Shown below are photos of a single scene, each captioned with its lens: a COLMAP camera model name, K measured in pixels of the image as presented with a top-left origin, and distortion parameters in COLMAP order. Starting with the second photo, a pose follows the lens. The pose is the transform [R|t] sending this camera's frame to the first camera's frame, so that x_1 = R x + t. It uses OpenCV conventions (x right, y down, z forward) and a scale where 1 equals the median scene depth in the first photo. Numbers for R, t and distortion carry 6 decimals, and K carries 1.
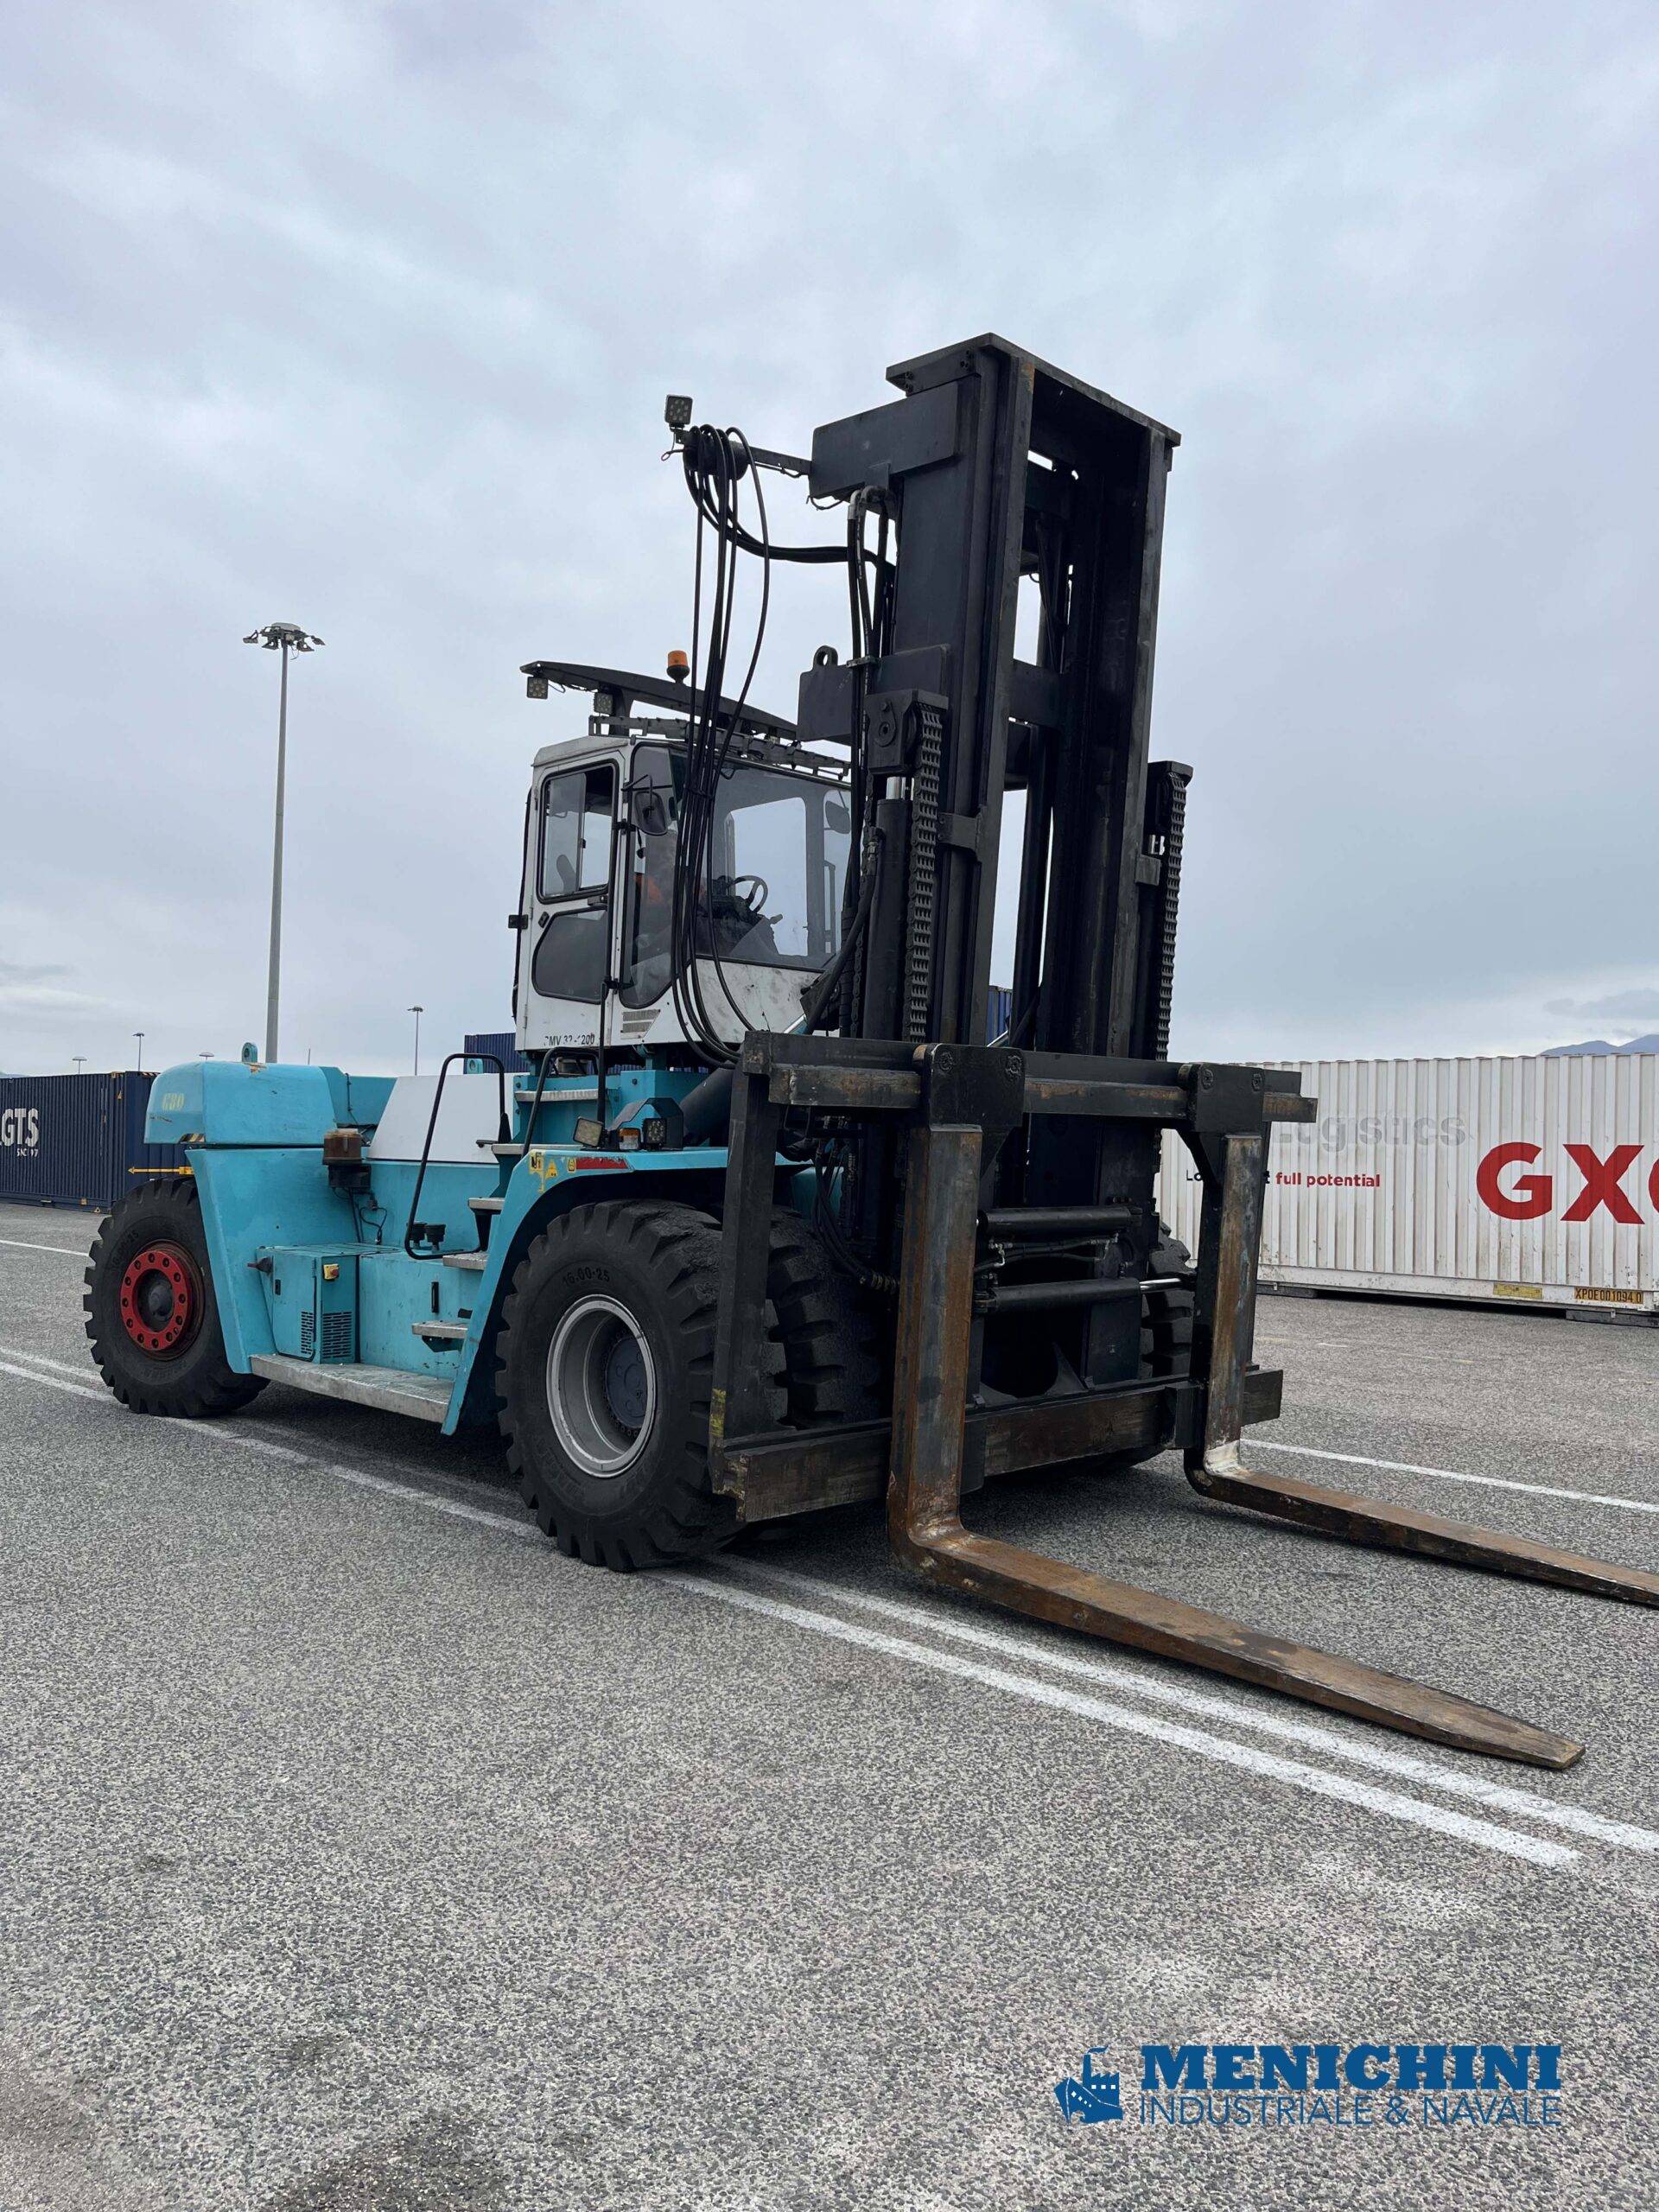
lens RADIAL K [[1674.8, 0, 829.5], [0, 1674.8, 1106.0], [0, 0, 1]] dist [0.028493, -0.004820]
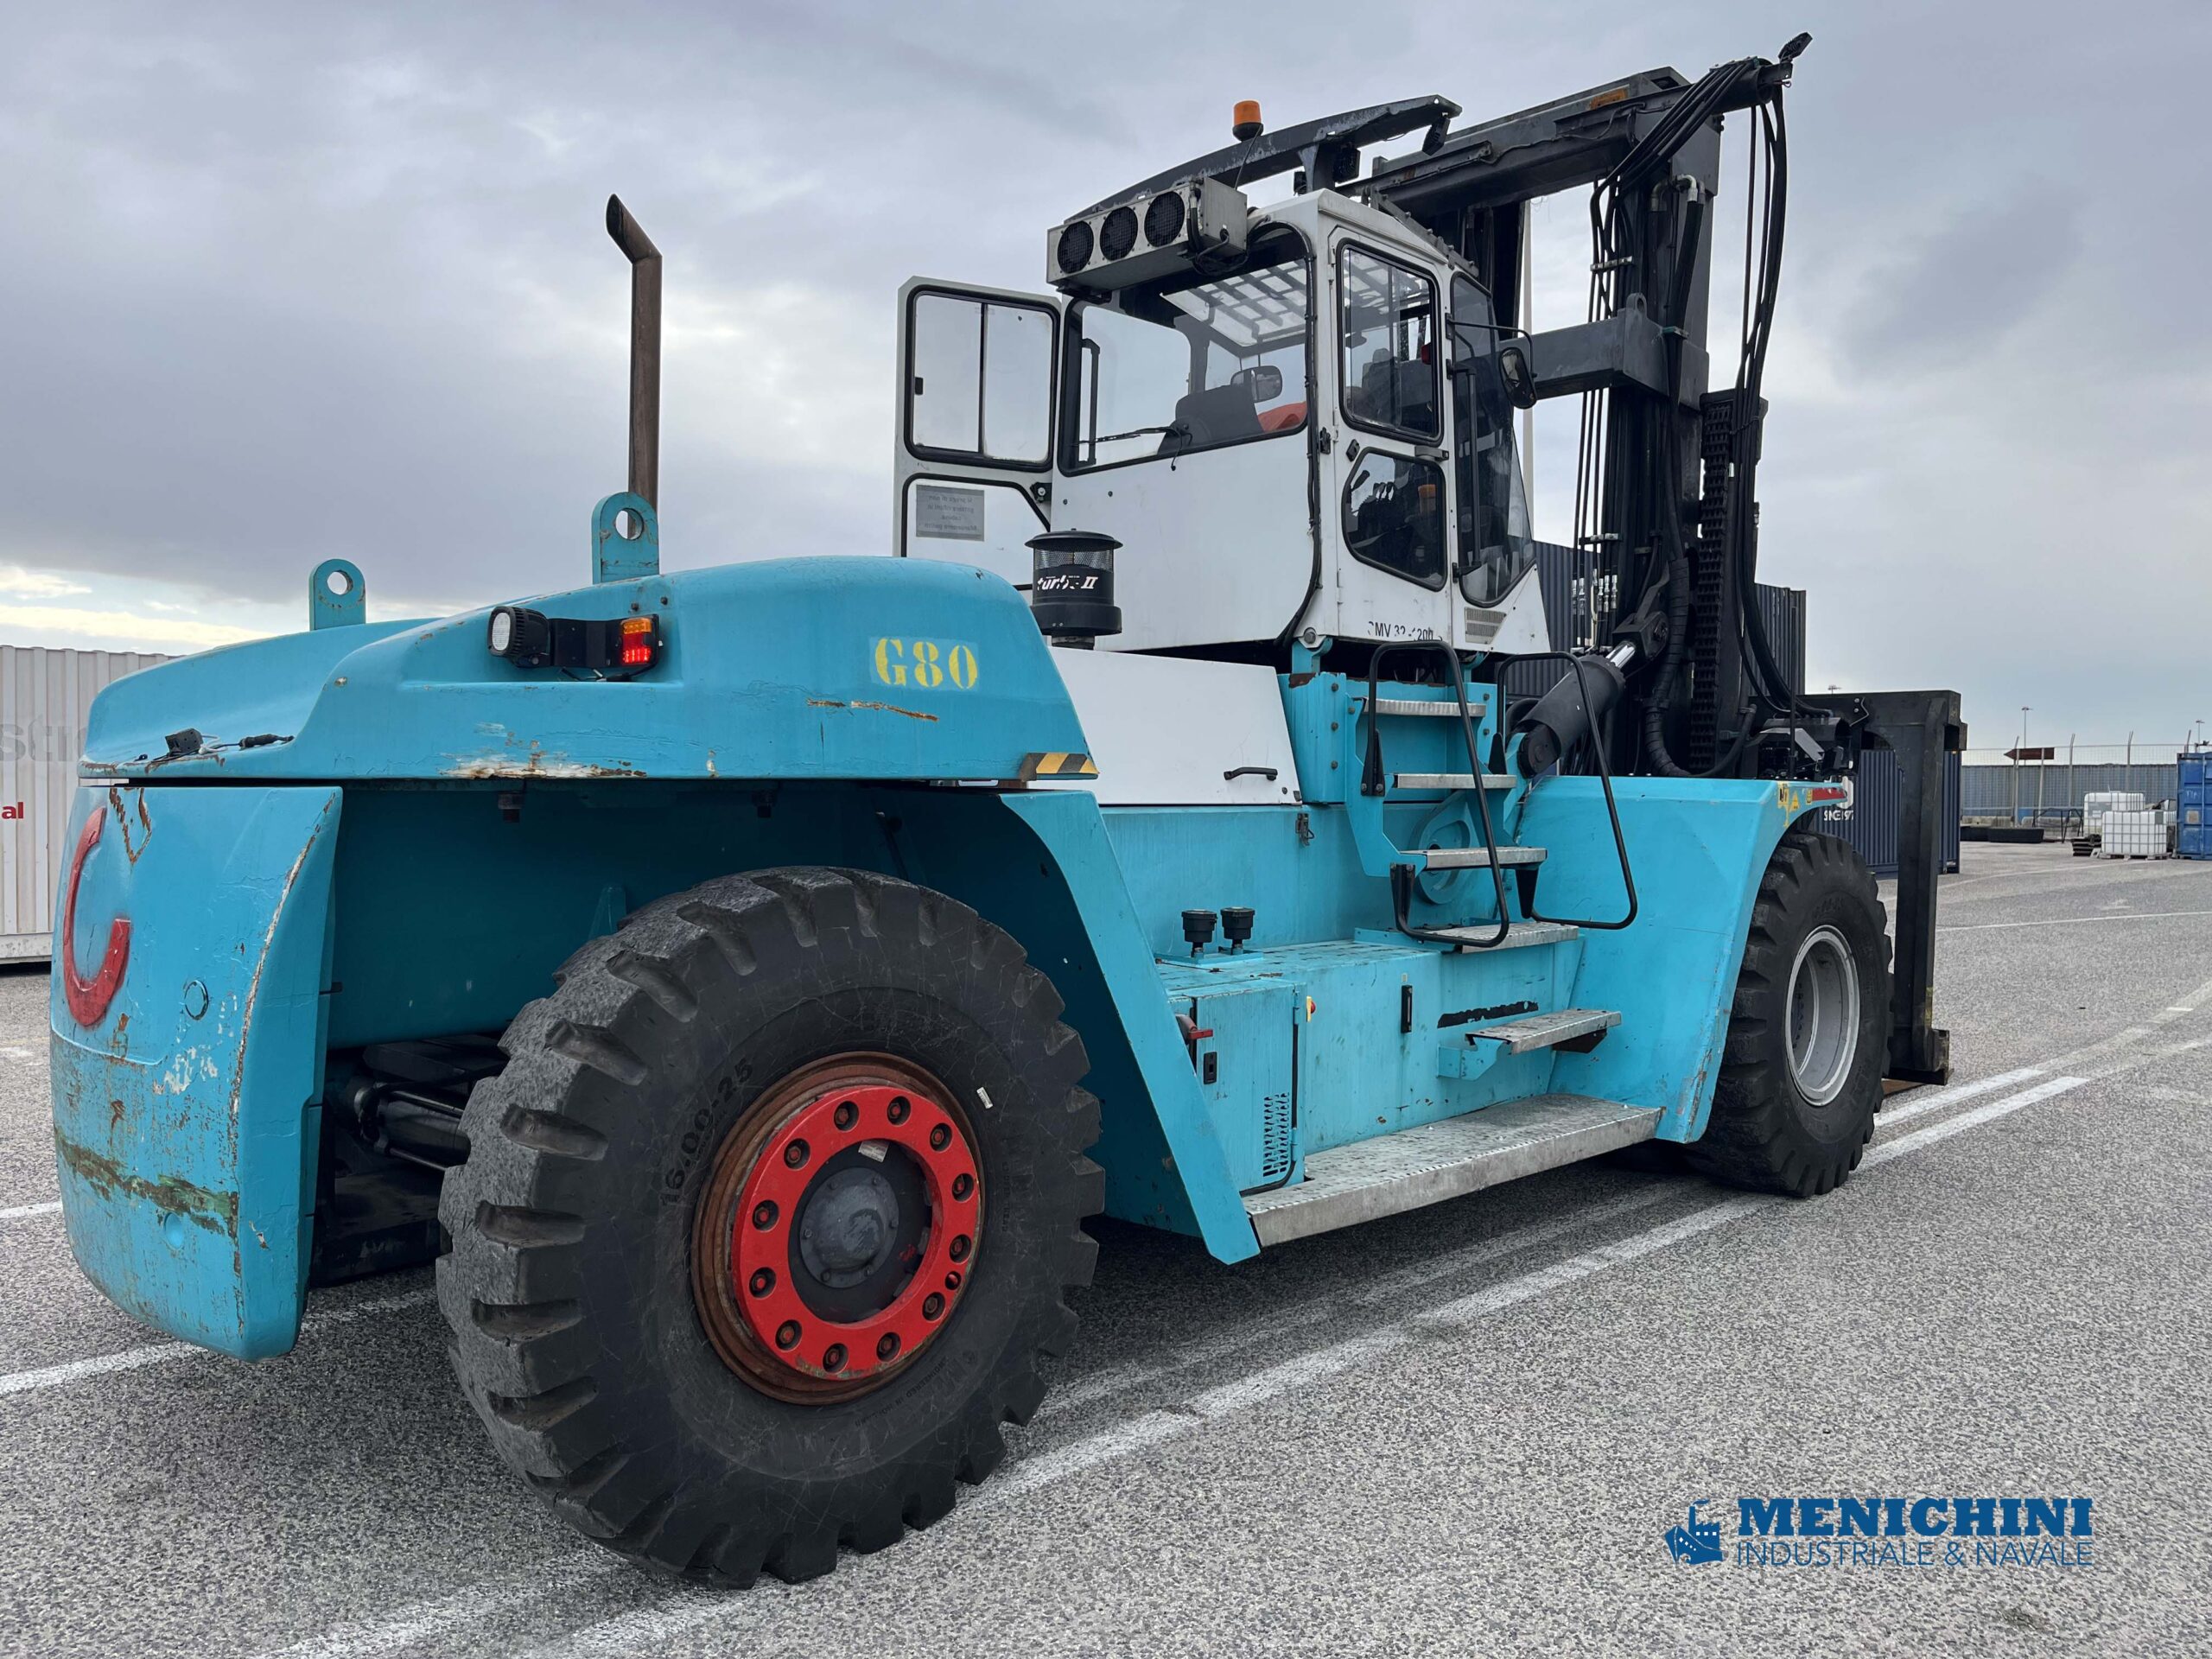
lens RADIAL K [[1661.7, 0, 1109.2], [0, 1661.7, 814.4], [0, 0, 1]] dist [0.055886, -0.084467]
pose [[-0.010448, -0.033489, 0.999384, -0.901936], [-0.026285, 0.999103, 0.033204, 0.019893], [-0.999600, -0.025922, -0.011319, 1.152484]]
